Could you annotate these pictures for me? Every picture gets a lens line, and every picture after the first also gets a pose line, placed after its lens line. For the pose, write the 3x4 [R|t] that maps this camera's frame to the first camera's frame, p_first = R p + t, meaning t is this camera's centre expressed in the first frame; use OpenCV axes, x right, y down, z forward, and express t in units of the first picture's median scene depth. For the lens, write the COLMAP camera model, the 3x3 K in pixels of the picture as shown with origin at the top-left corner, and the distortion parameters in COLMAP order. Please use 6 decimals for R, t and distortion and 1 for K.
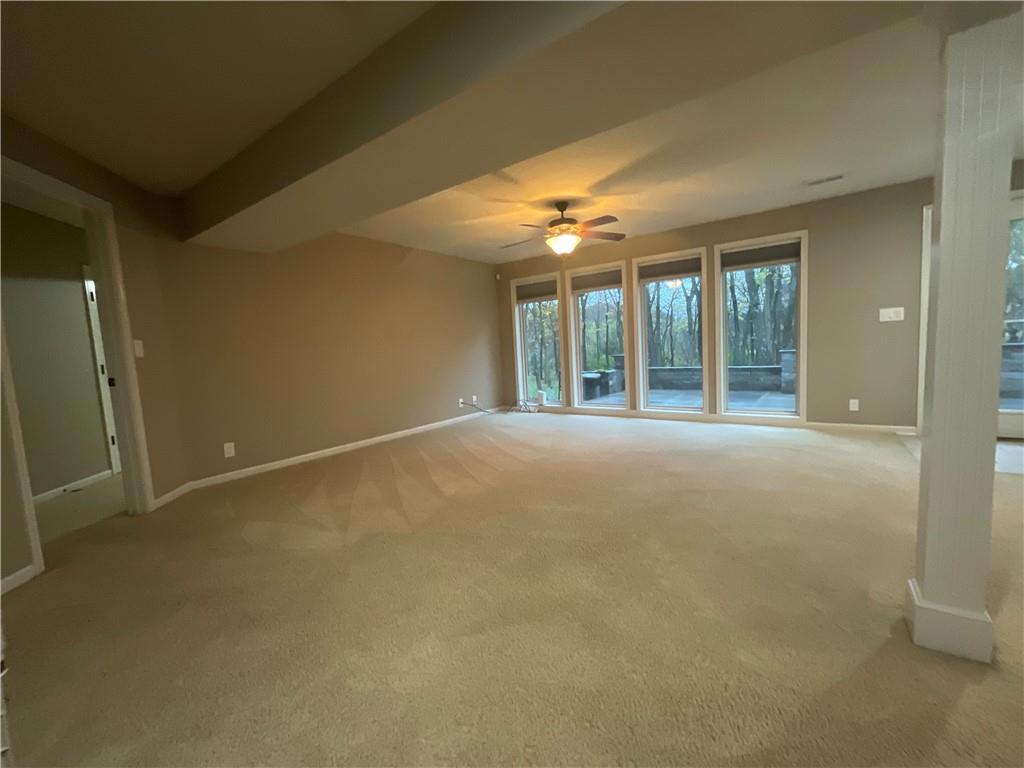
lens RADIAL K [[413.9, 0, 512.1], [0, 413.9, 384.9], [0, 0, 1]] dist [-0.000273, -0.000105]
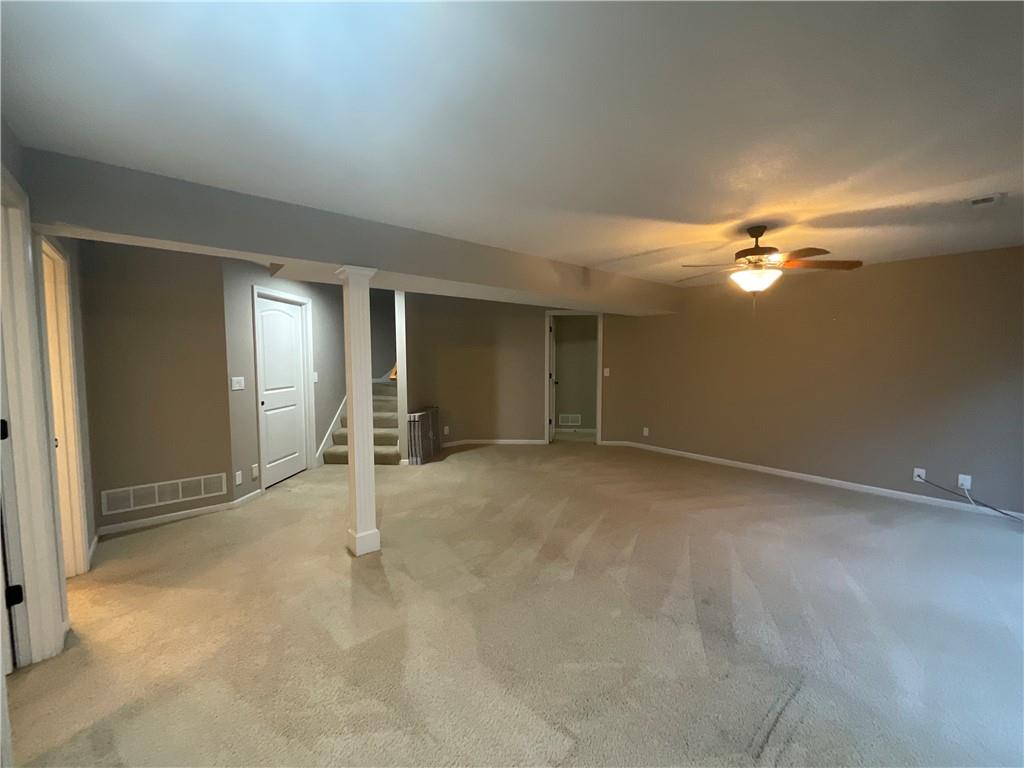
lens RADIAL K [[413.9, 0, 512.1], [0, 413.9, 384.9], [0, 0, 1]] dist [-0.000273, -0.000105]
pose [[-0.237167, 0.119965, -0.964033, 0.972319], [-0.081239, 0.986421, 0.142737, -0.211735], [0.968066, 0.112170, -0.224201, 0.733874]]
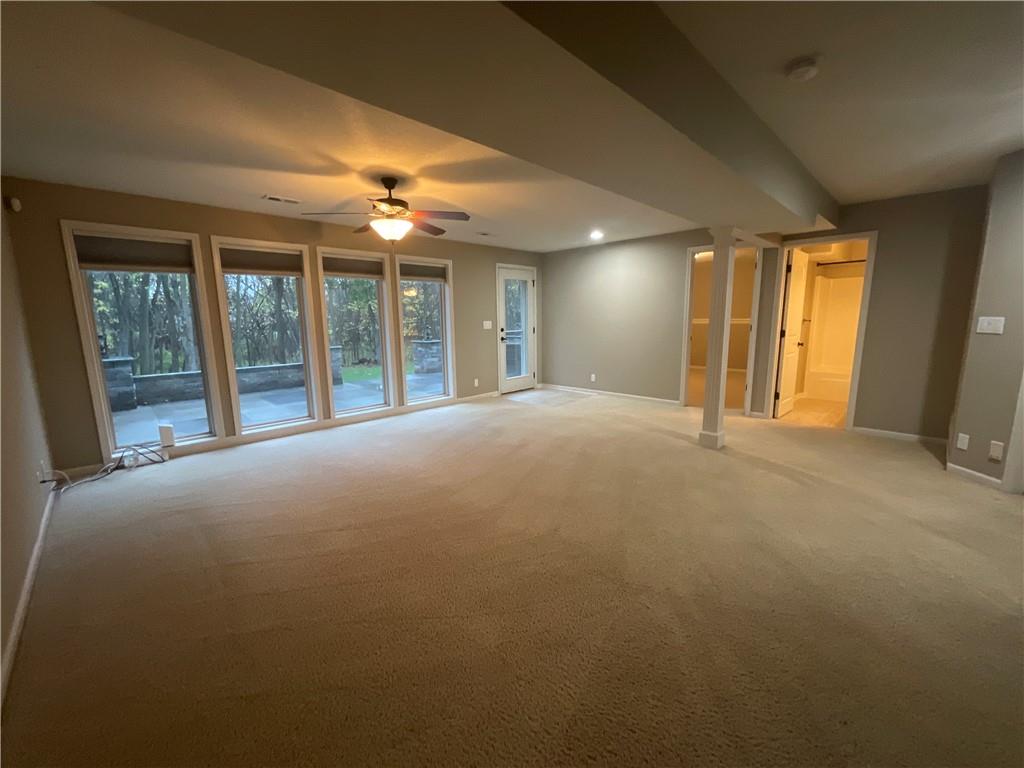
lens RADIAL K [[413.9, 0, 512.1], [0, 413.9, 384.9], [0, 0, 1]] dist [-0.000273, -0.000105]
pose [[0.168792, -0.108750, 0.979634, -0.677838], [0.099996, 0.990656, 0.092744, -0.074331], [-0.980566, 0.082305, 0.178089, 0.616001]]
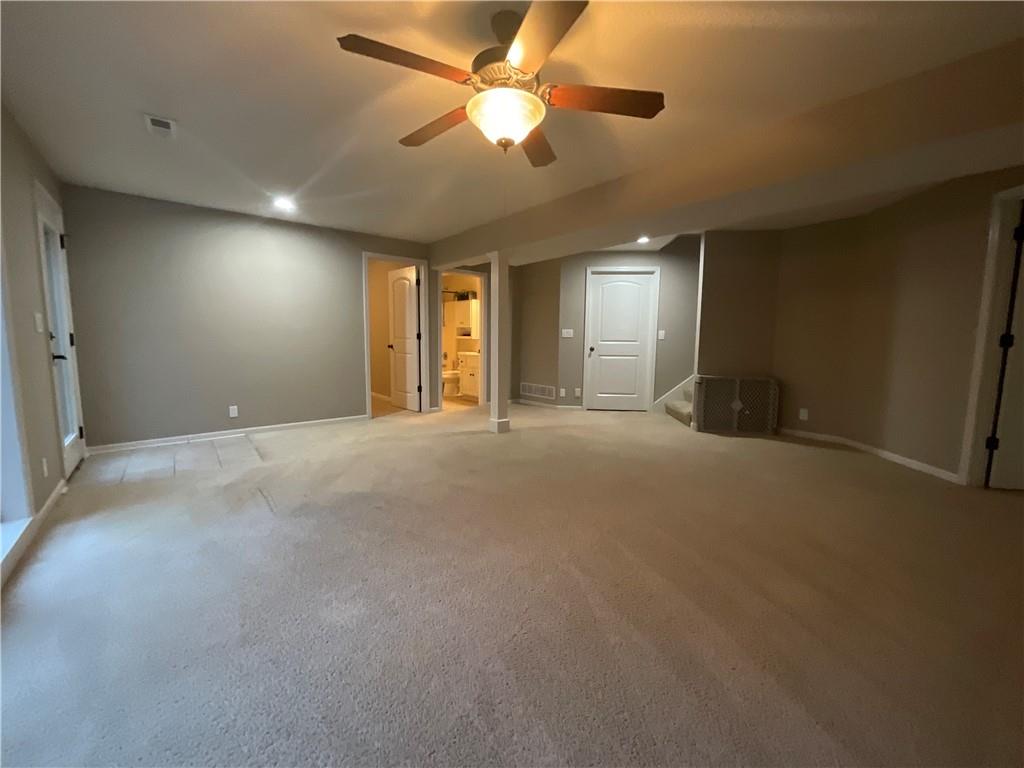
lens RADIAL K [[413.9, 0, 512.1], [0, 413.9, 384.9], [0, 0, 1]] dist [-0.000273, -0.000105]
pose [[-0.966540, 0.014721, 0.256092, 0.009991], [0.065704, 0.979254, 0.191688, -0.145221], [-0.247957, 0.202100, -0.947456, 1.422269]]
